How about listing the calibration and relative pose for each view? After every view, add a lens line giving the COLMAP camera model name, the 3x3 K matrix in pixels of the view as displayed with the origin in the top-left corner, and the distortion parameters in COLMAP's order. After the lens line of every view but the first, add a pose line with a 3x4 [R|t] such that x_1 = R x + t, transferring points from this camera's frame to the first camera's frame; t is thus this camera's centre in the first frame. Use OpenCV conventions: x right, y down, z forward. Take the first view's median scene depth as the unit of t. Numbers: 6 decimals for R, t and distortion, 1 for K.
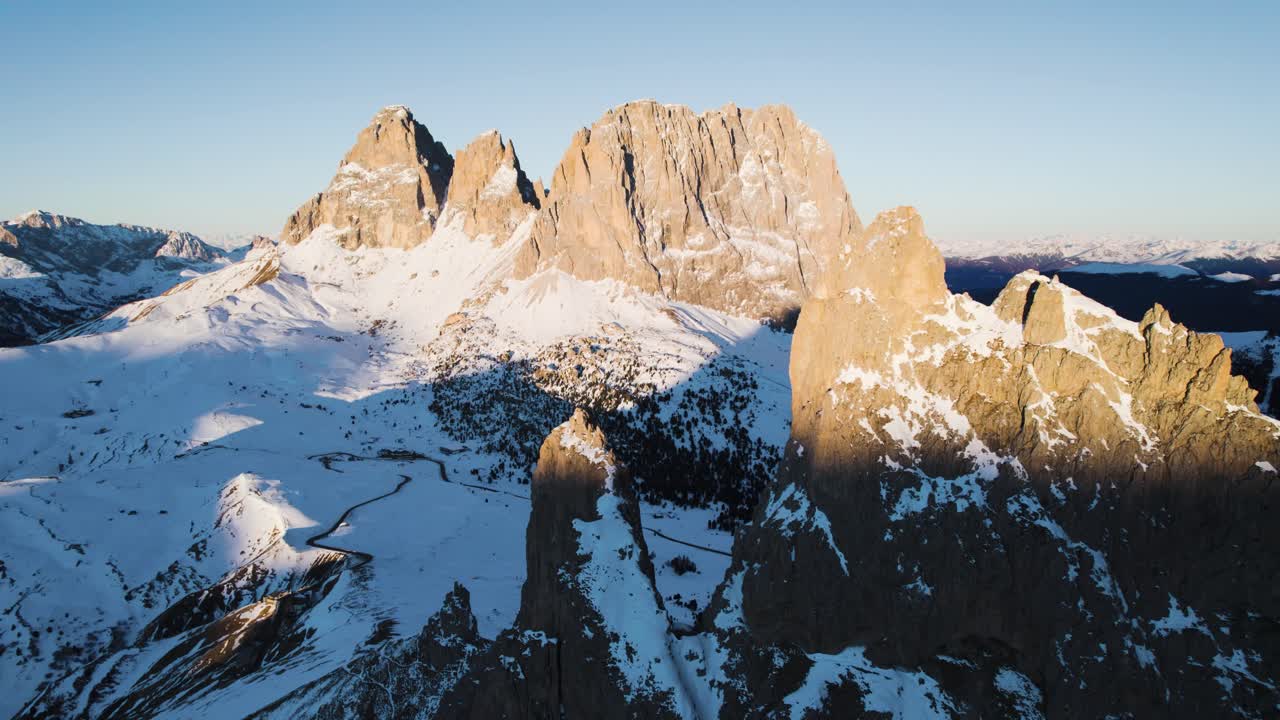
lens RADIAL K [[792.8, 0, 643.2], [0, 792.8, 362.5], [0, 0, 1]] dist [-0.061922, 0.000055]
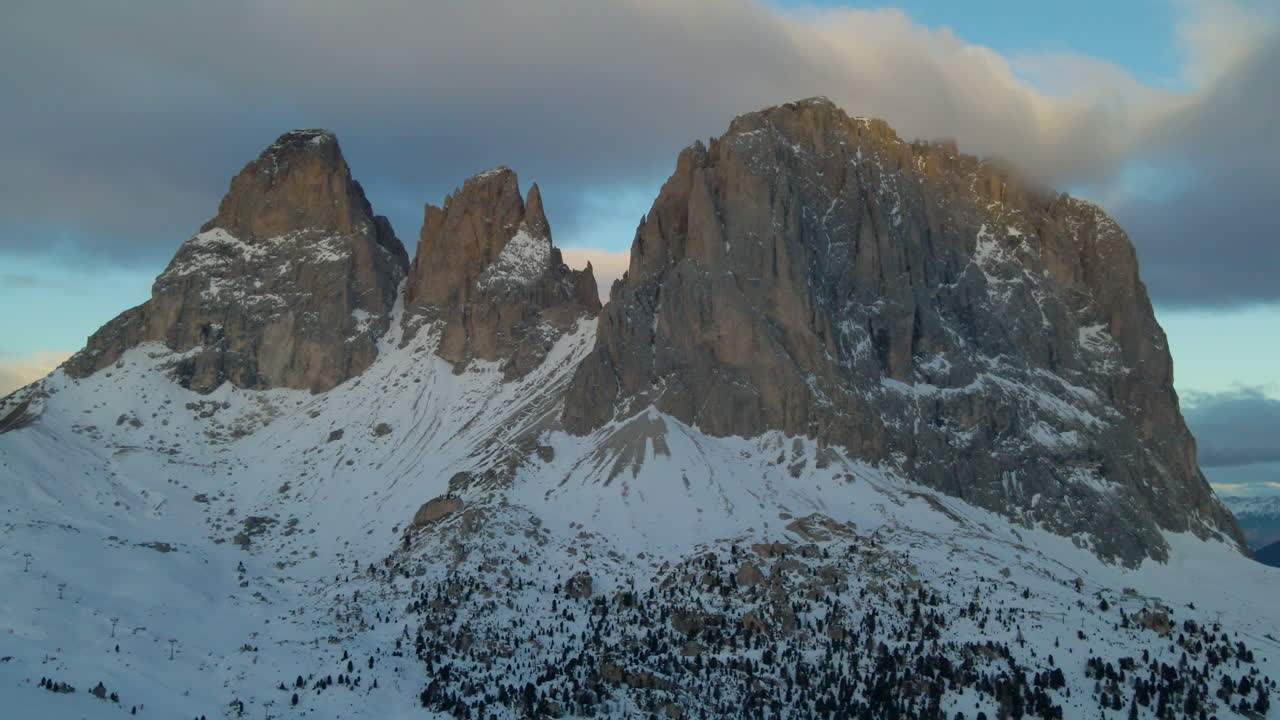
lens RADIAL K [[1228.5, 0, 638.5], [0, 1228.5, 359.1], [0, 0, 1]] dist [-0.014319, 0.000000]
pose [[0.999972, 0.004216, 0.006110, -0.118621], [-0.002486, 0.965741, -0.259496, 0.034655], [-0.006994, 0.259474, 0.965725, 0.291223]]
